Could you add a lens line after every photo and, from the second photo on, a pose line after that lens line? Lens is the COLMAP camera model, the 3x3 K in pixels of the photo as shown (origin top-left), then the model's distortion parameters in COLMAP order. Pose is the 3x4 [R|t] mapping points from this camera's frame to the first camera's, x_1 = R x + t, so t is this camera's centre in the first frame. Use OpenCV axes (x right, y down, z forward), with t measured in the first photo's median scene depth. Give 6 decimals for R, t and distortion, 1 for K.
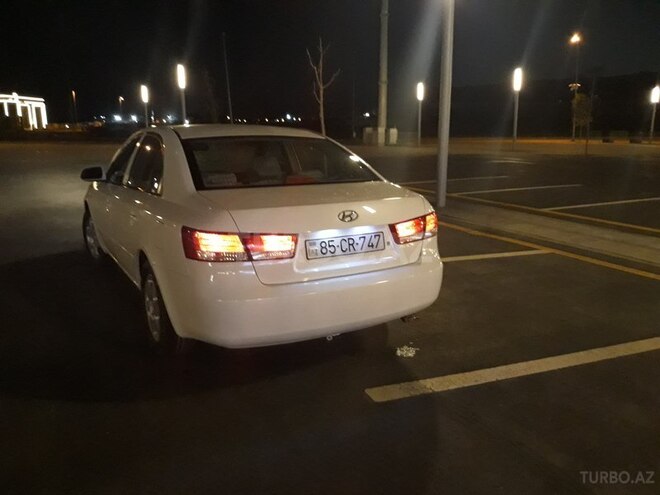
lens RADIAL K [[562.6, 0, 330.0], [0, 562.6, 247.5], [0, 0, 1]] dist [-0.004247, -0.006559]
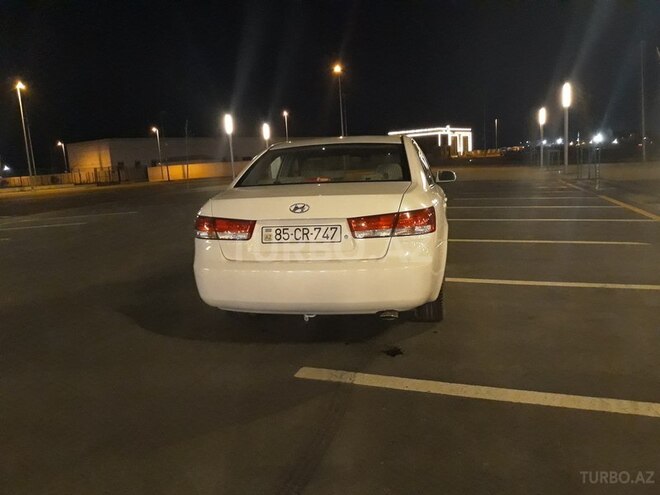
lens RADIAL K [[562.6, 0, 330.0], [0, 562.6, 247.5], [0, 0, 1]] dist [-0.004247, -0.006559]
pose [[0.722067, 0.064047, -0.688852, 0.824409], [-0.093723, 0.995582, -0.005677, 0.022646], [0.685445, 0.068660, 0.724880, 0.218669]]
